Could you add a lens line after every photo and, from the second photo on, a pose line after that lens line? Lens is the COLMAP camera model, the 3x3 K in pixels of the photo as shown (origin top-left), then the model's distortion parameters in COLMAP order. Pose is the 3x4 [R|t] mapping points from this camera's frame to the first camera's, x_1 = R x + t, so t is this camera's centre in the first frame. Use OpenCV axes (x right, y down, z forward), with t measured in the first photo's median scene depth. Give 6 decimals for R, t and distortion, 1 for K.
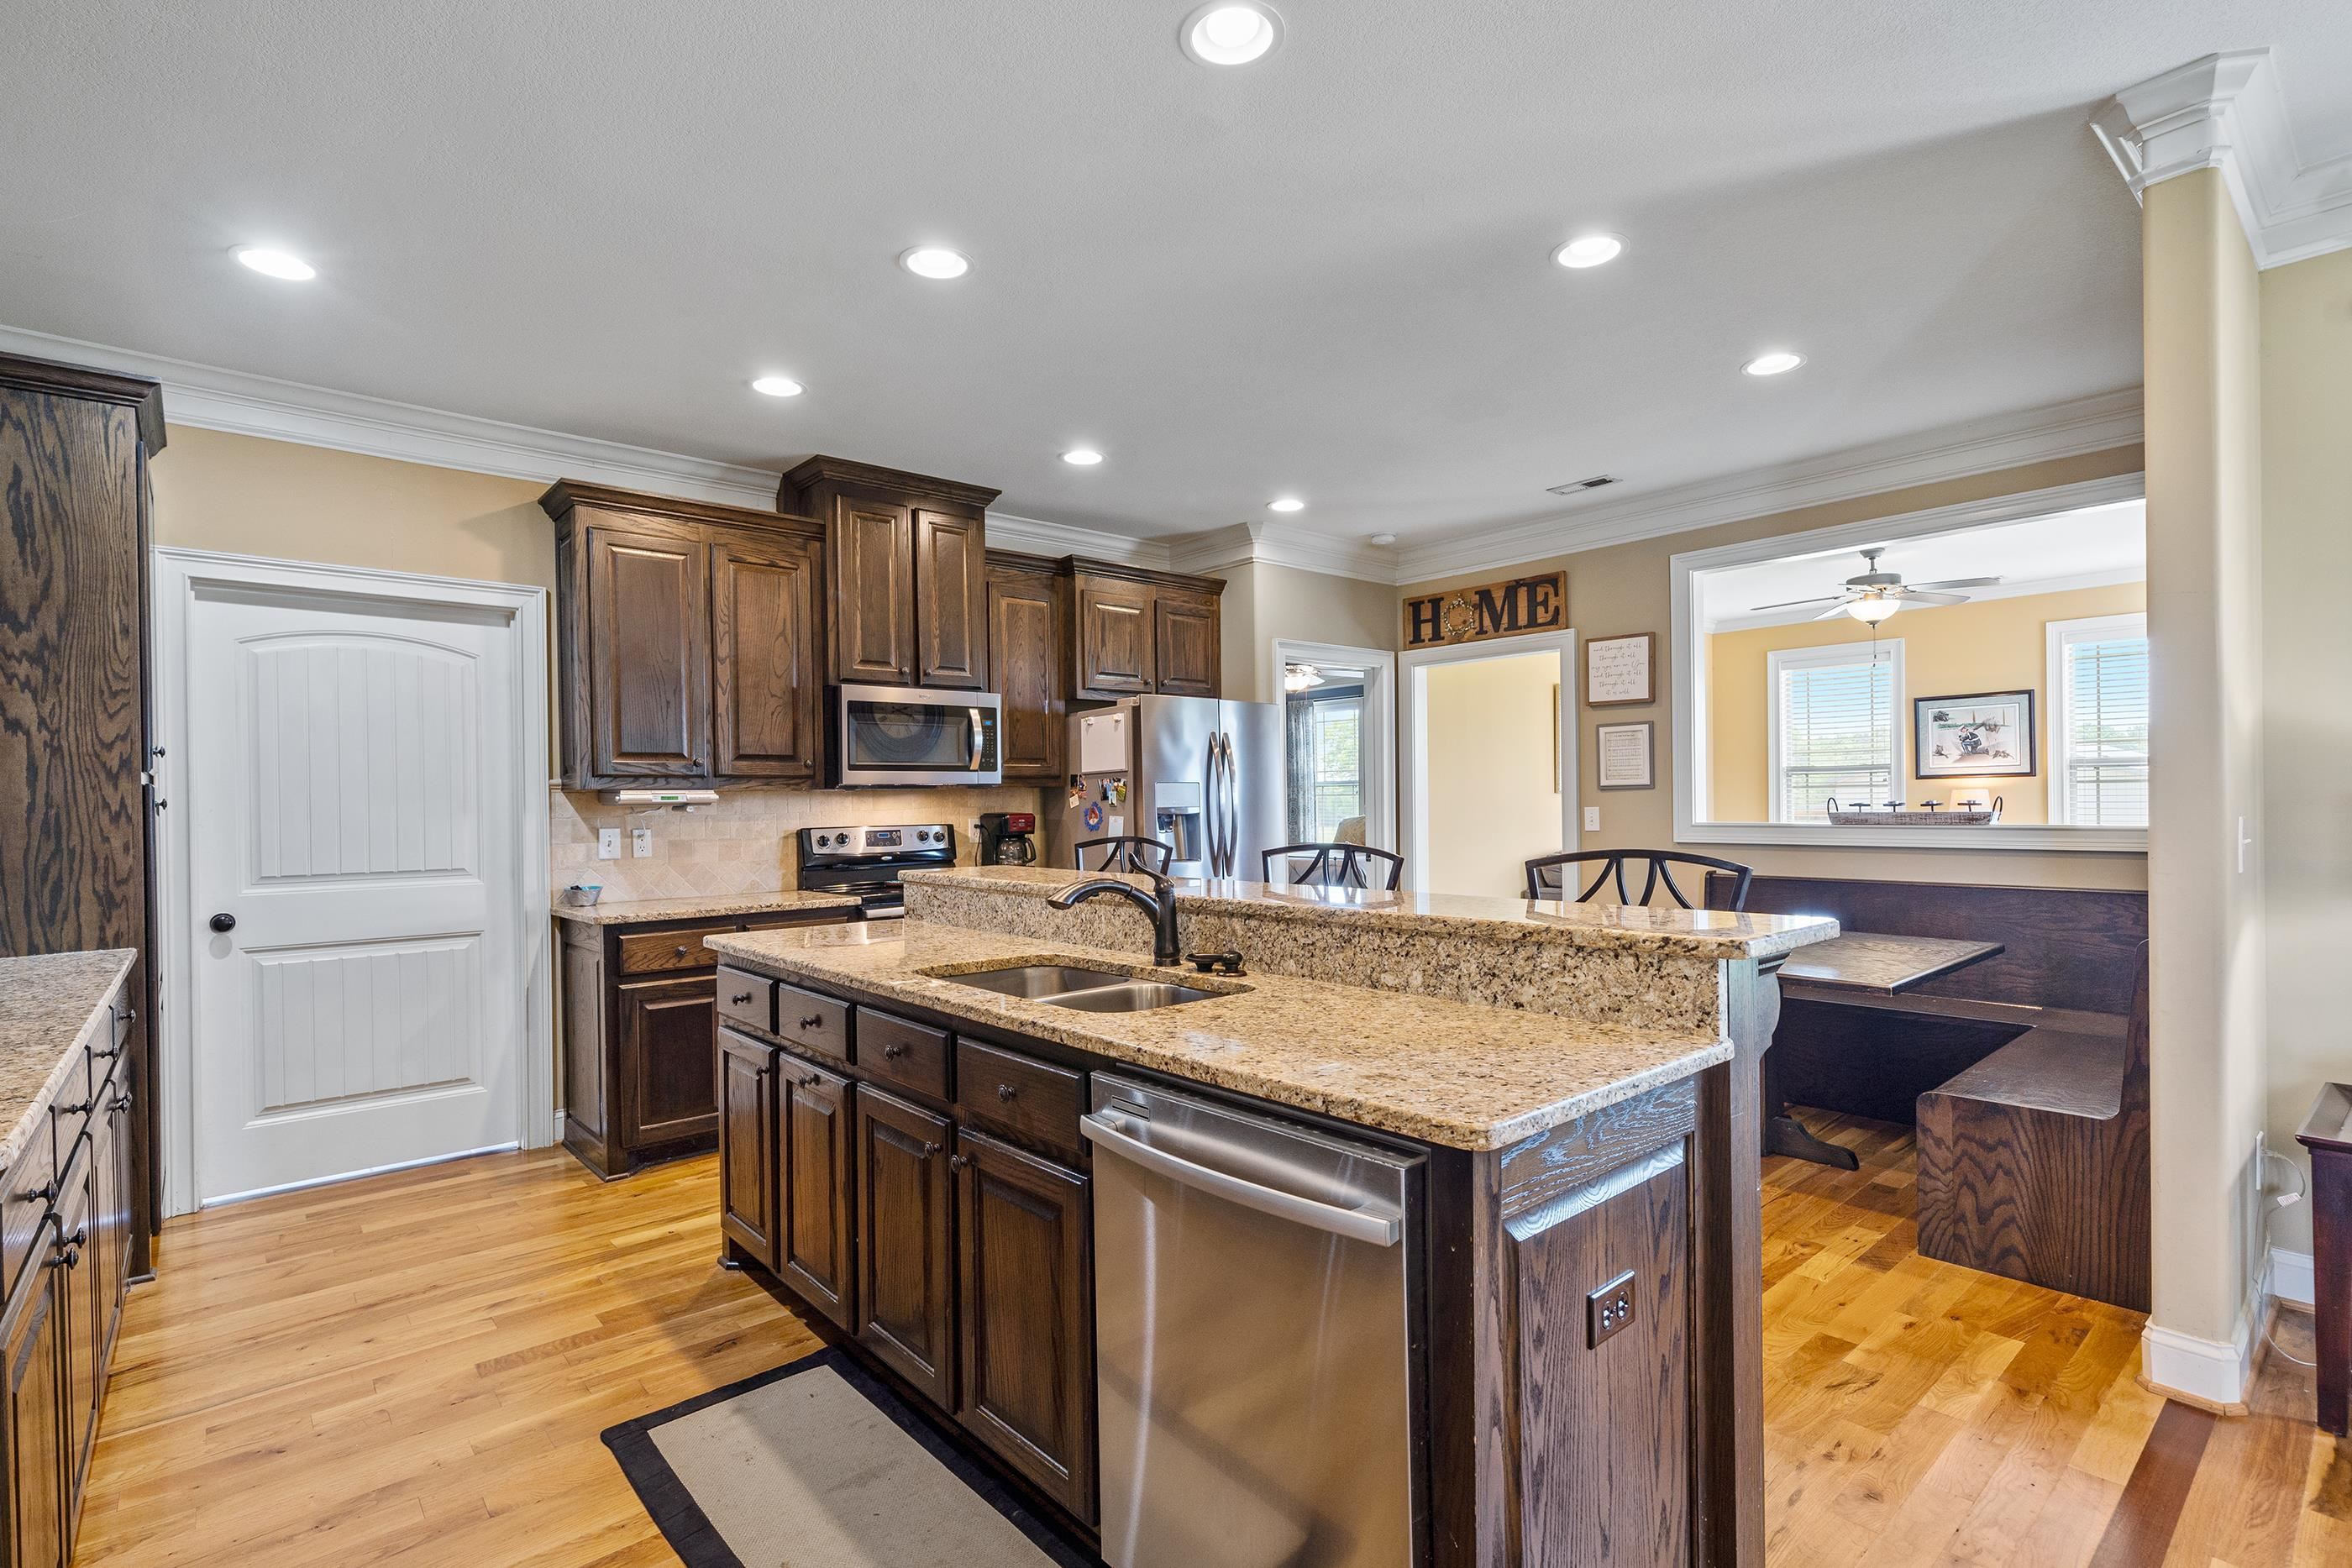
lens RADIAL K [[1097.9, 0, 1191.7], [0, 1097.9, 794.9], [0, 0, 1]] dist [0.001747, -0.000051]
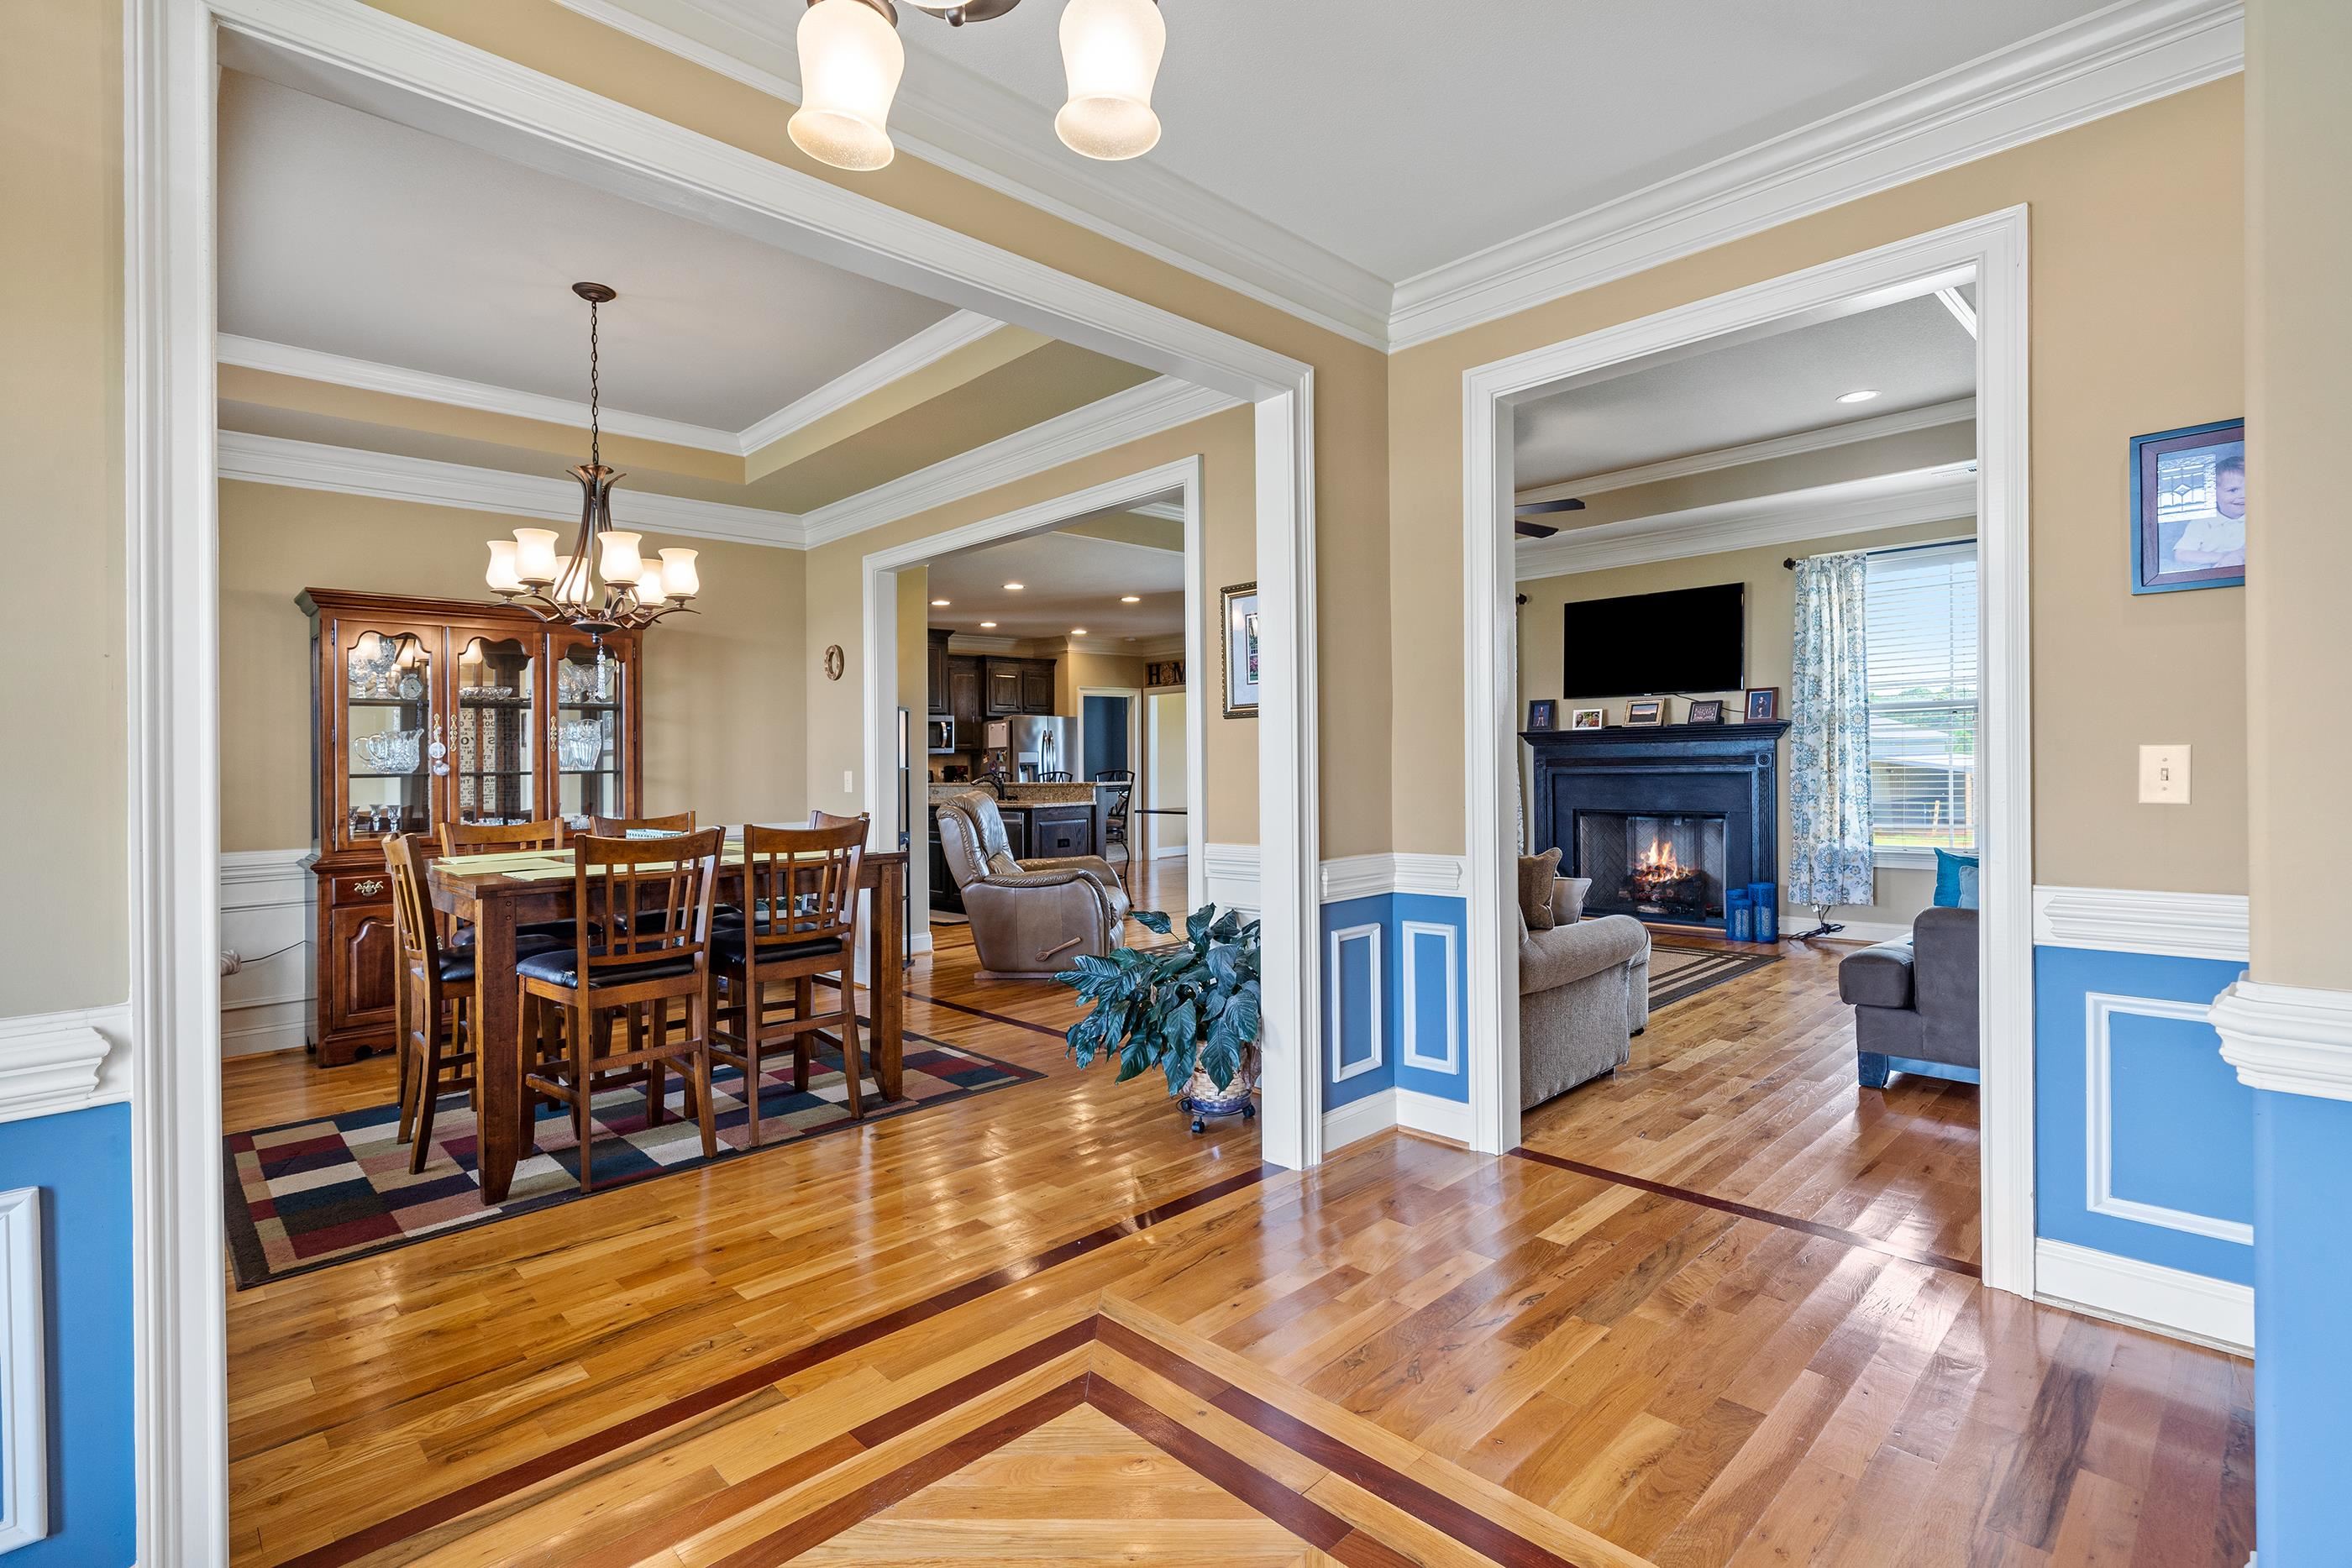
lens RADIAL K [[1092.6, 0, 1166.2], [0, 1092.6, 769.8], [0, 0, 1]] dist [0.002951, 0.000187]
pose [[0.998964, -0.006122, 0.045089, 0.191027], [0.005814, 0.999959, 0.006950, 0.013027], [-0.045130, -0.006681, 0.998959, -1.490297]]
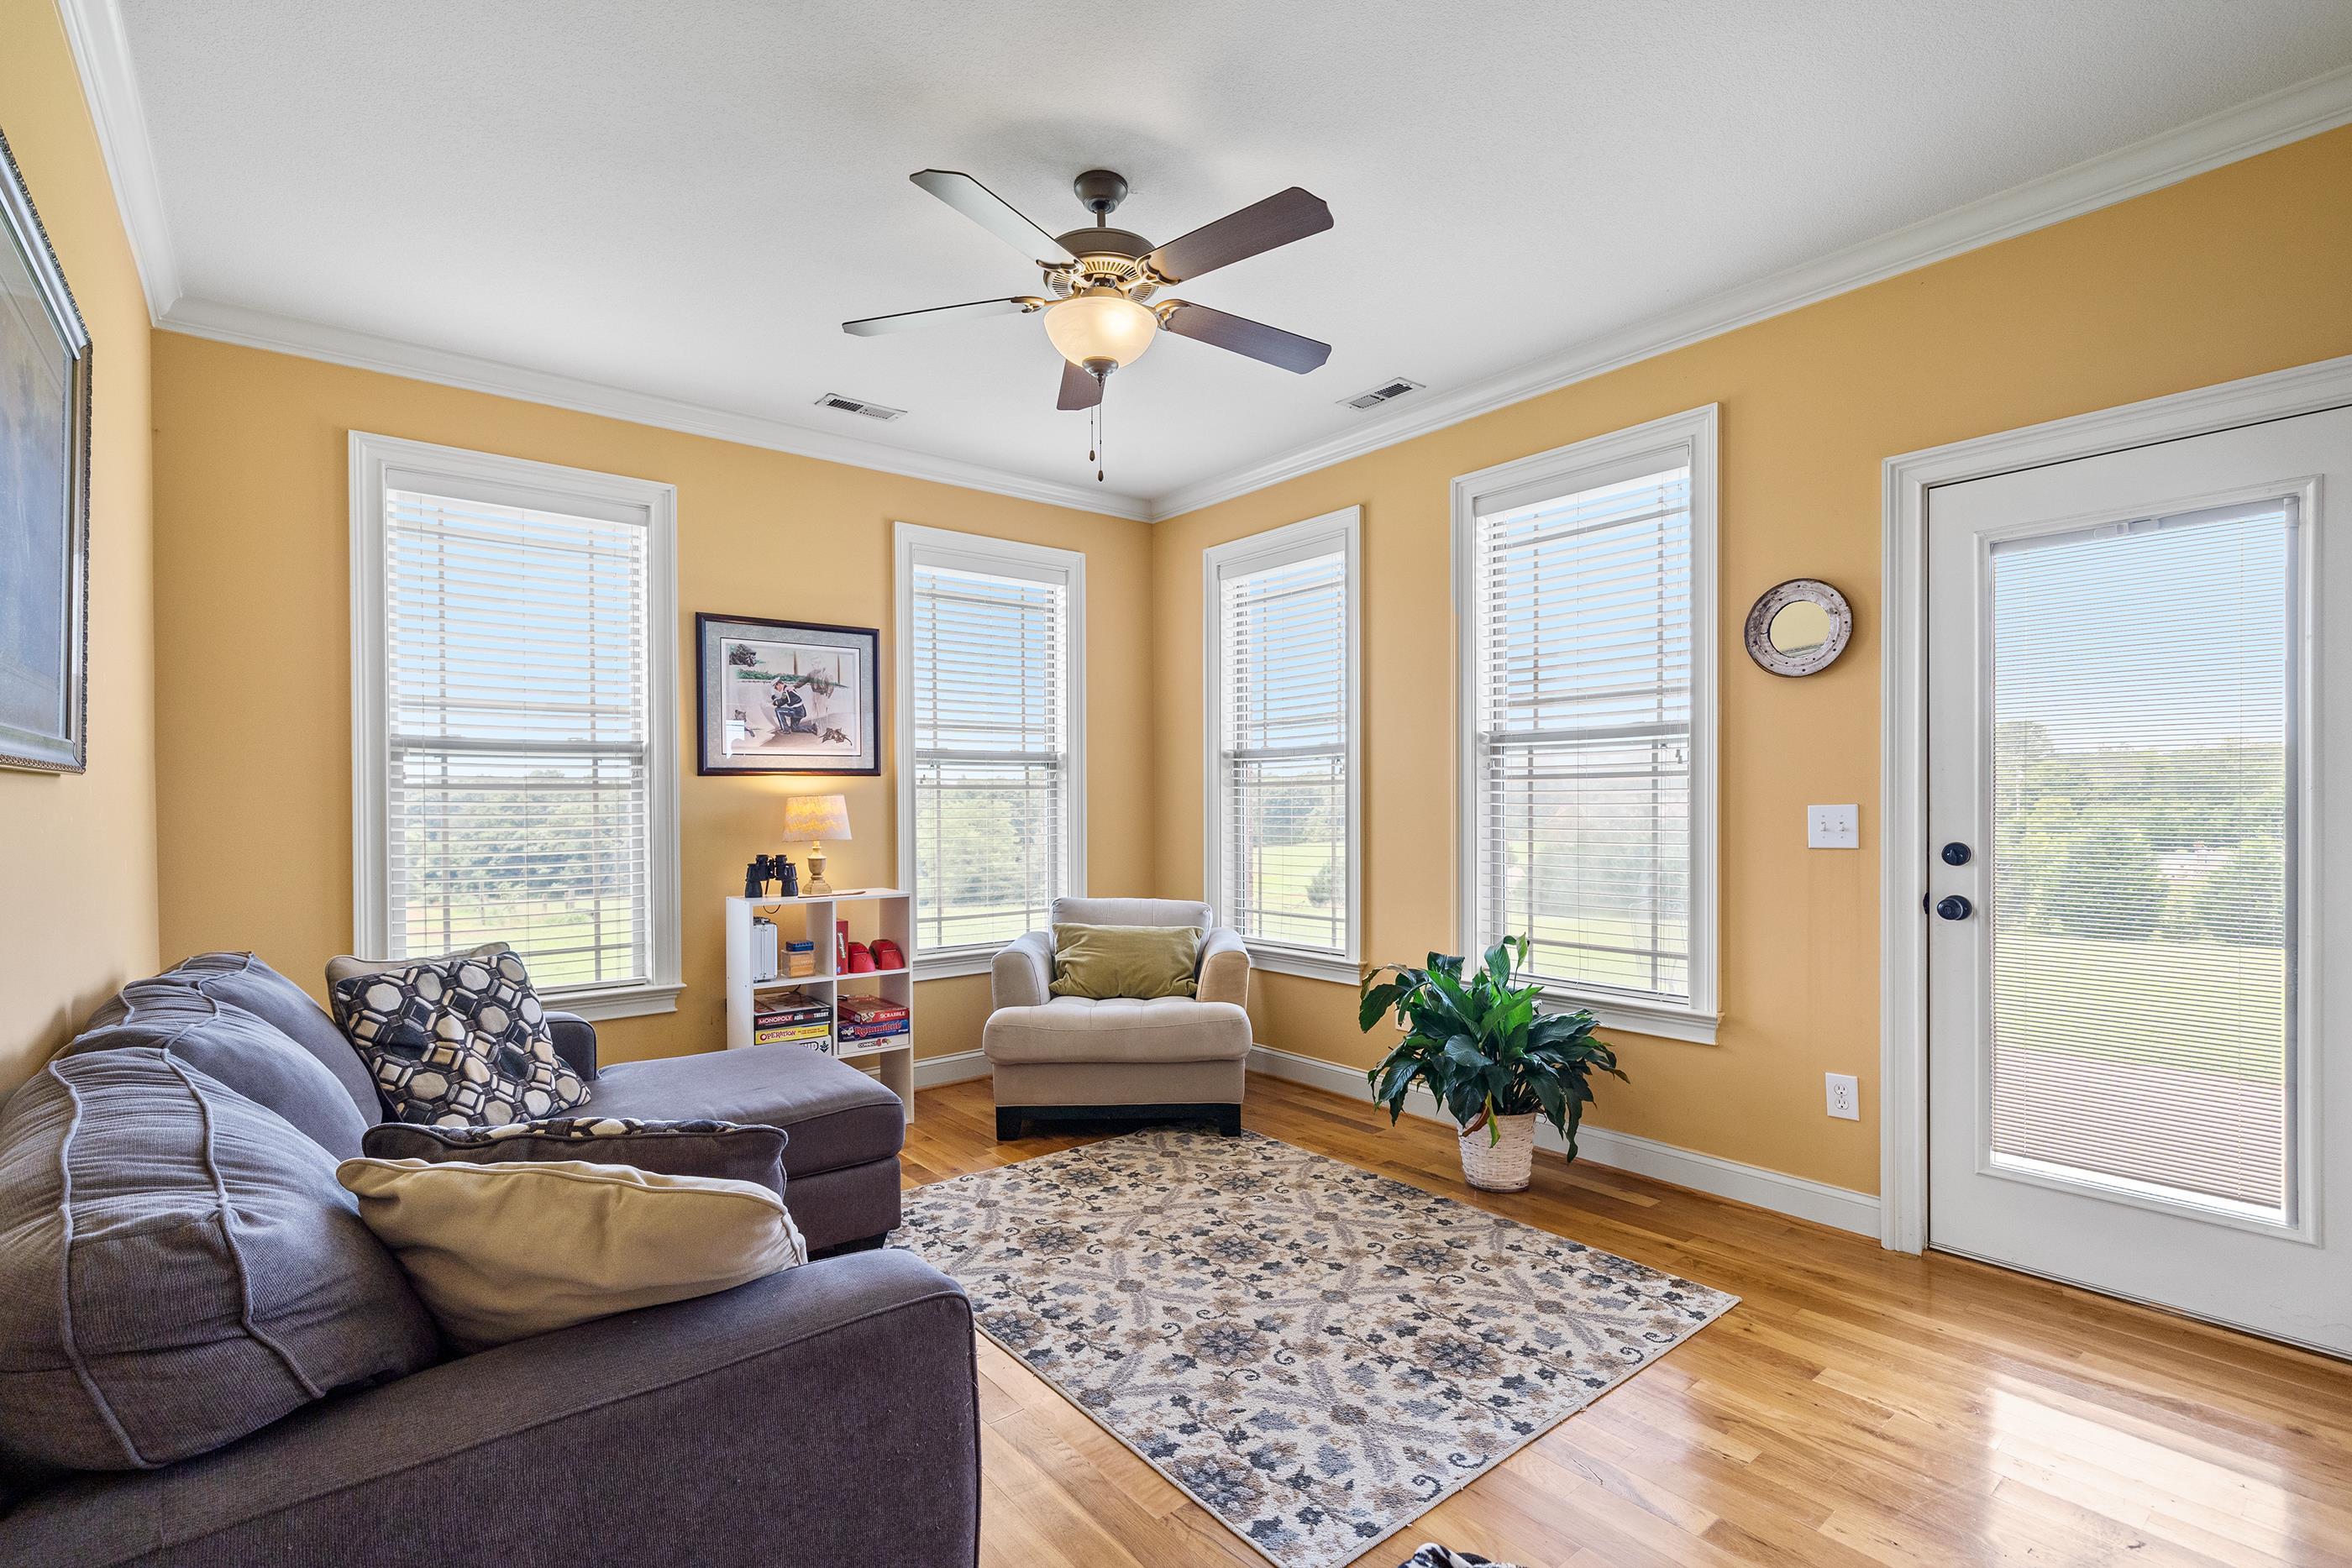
lens RADIAL K [[1058.1, 0, 1176.0], [0, 1058.1, 784.0], [0, 0, 1]] dist [0.003877, 0.000448]
pose [[0.031489, 0.032471, 0.998977, 0.326708], [0.004311, 0.999458, -0.032622, 0.011101], [-0.999495, 0.005333, 0.031332, 1.340375]]
